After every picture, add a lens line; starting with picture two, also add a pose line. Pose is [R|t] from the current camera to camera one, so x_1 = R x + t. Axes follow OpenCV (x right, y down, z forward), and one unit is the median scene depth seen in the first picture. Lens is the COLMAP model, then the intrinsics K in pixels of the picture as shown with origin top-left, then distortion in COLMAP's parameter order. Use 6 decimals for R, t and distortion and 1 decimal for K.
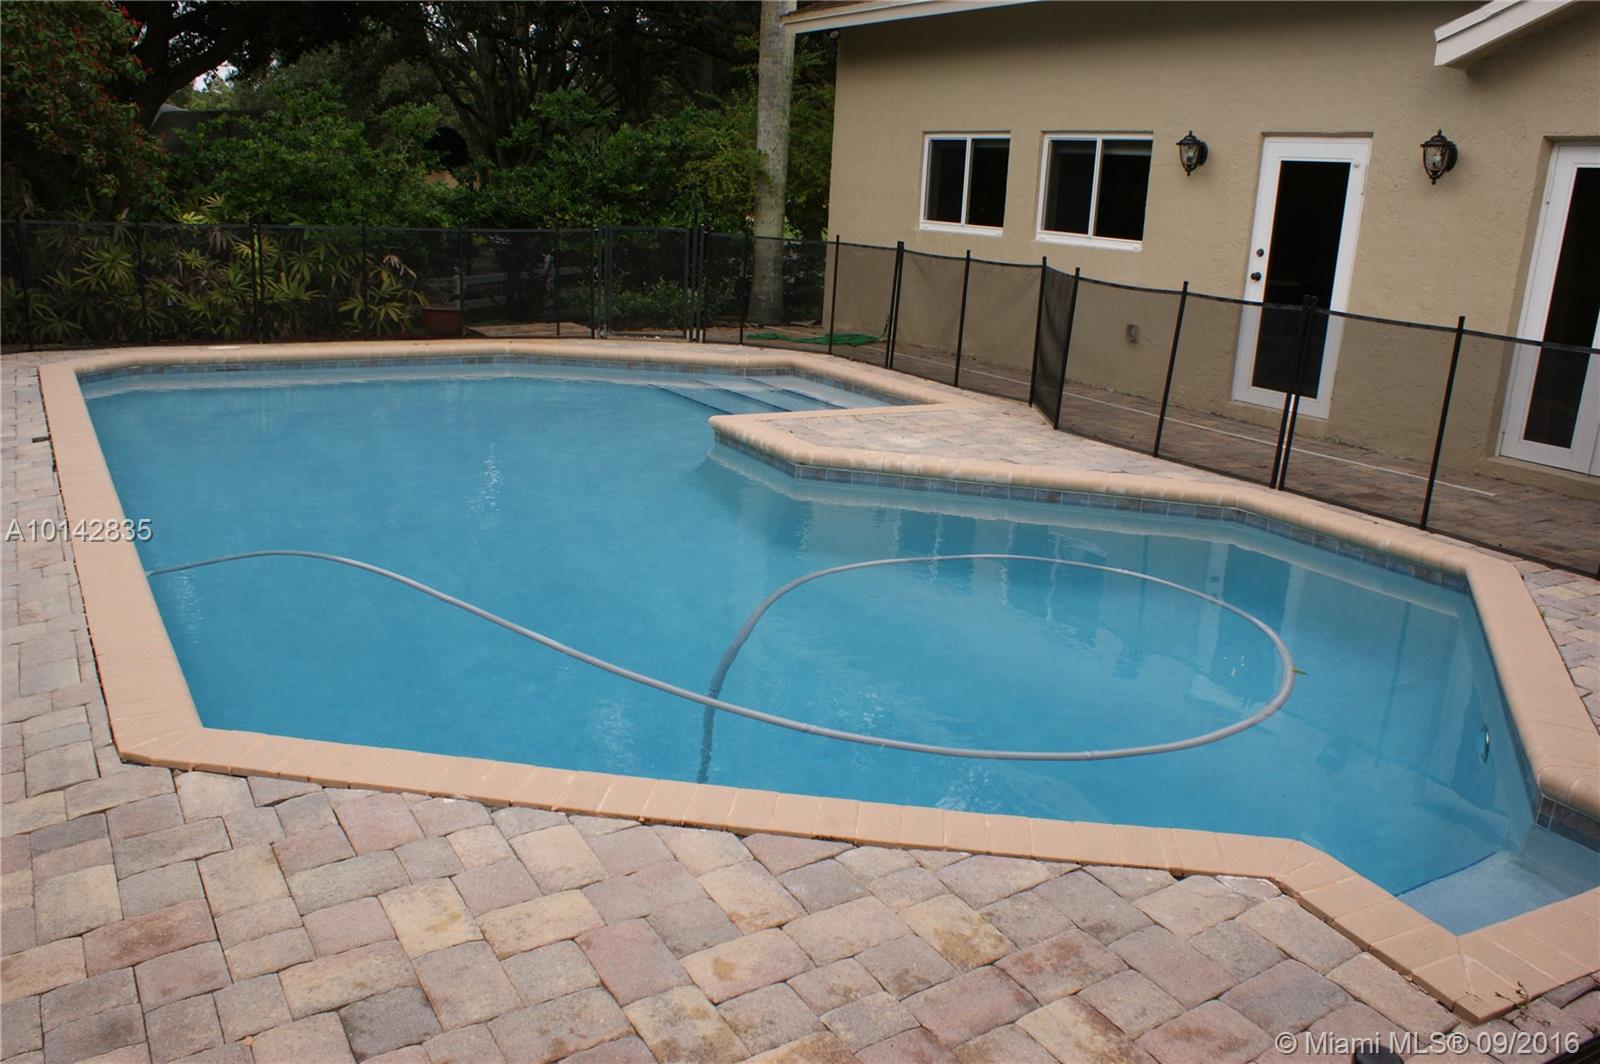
lens RADIAL K [[1260.9, 0, 816.6], [0, 1260.9, 535.7], [0, 0, 1]] dist [-0.162888, 0.143345]
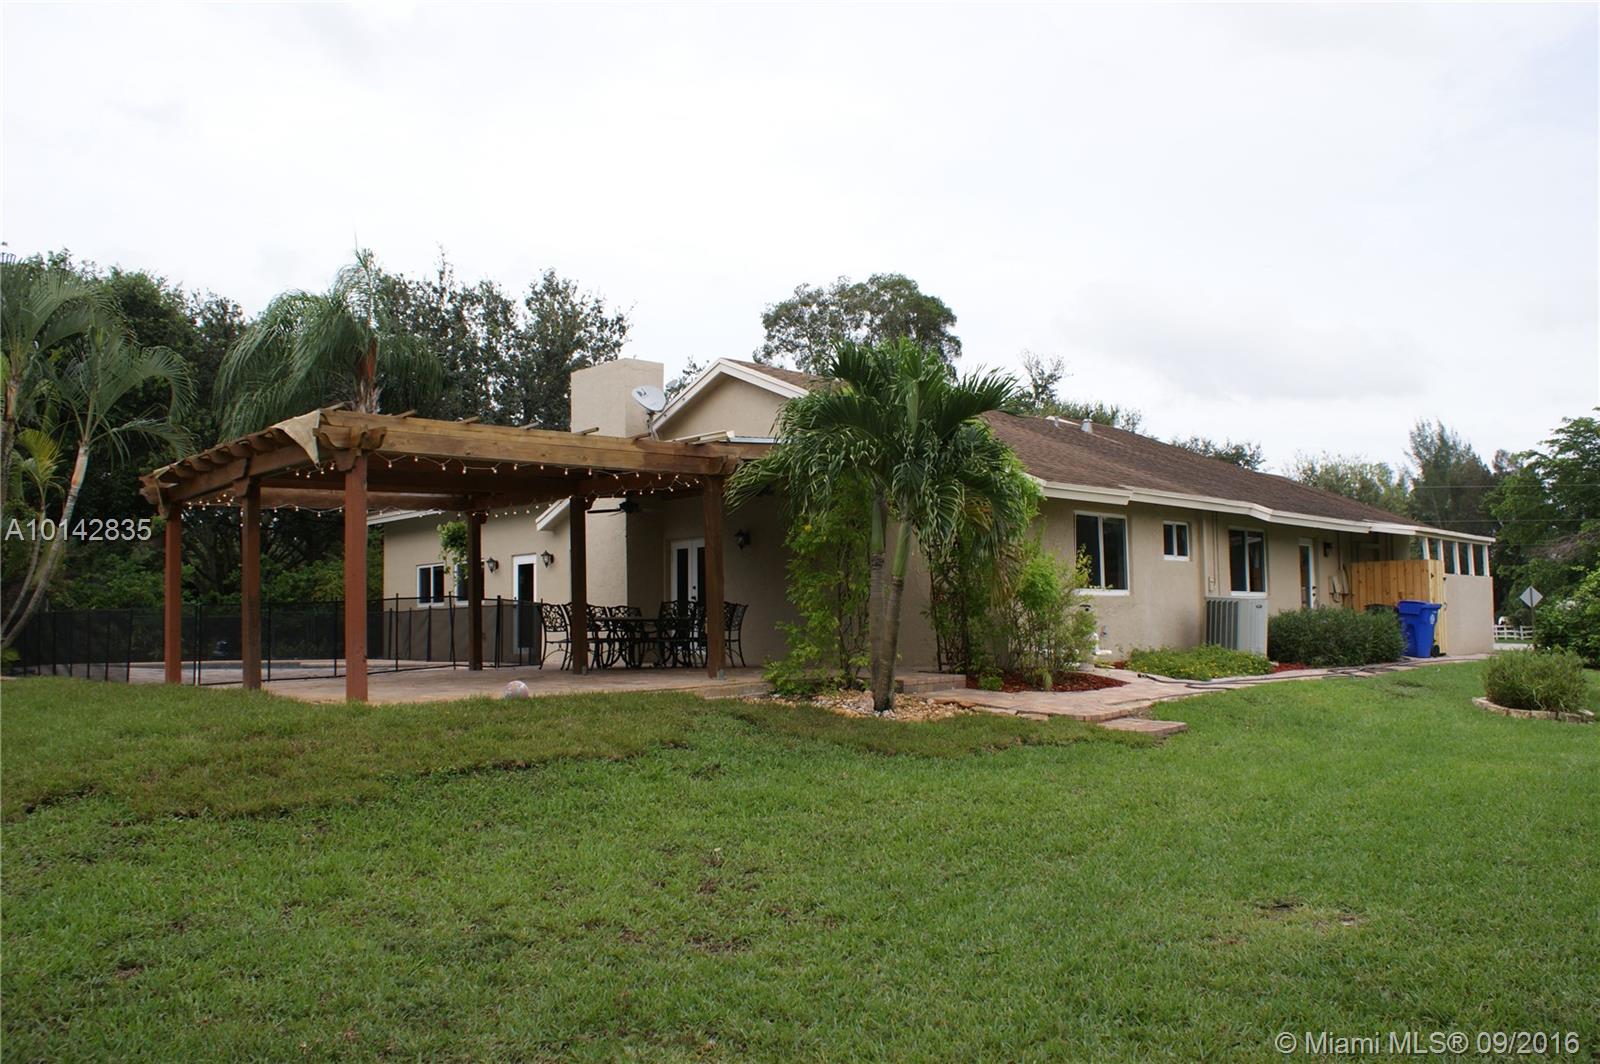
lens RADIAL K [[1260.9, 0, 816.6], [0, 1260.9, 535.7], [0, 0, 1]] dist [-0.162888, 0.143345]
pose [[0.974241, -0.056113, 0.218418, 0.270348], [0.126114, 0.938502, -0.321416, 0.394158], [-0.186950, 0.340683, 0.921404, -1.104189]]
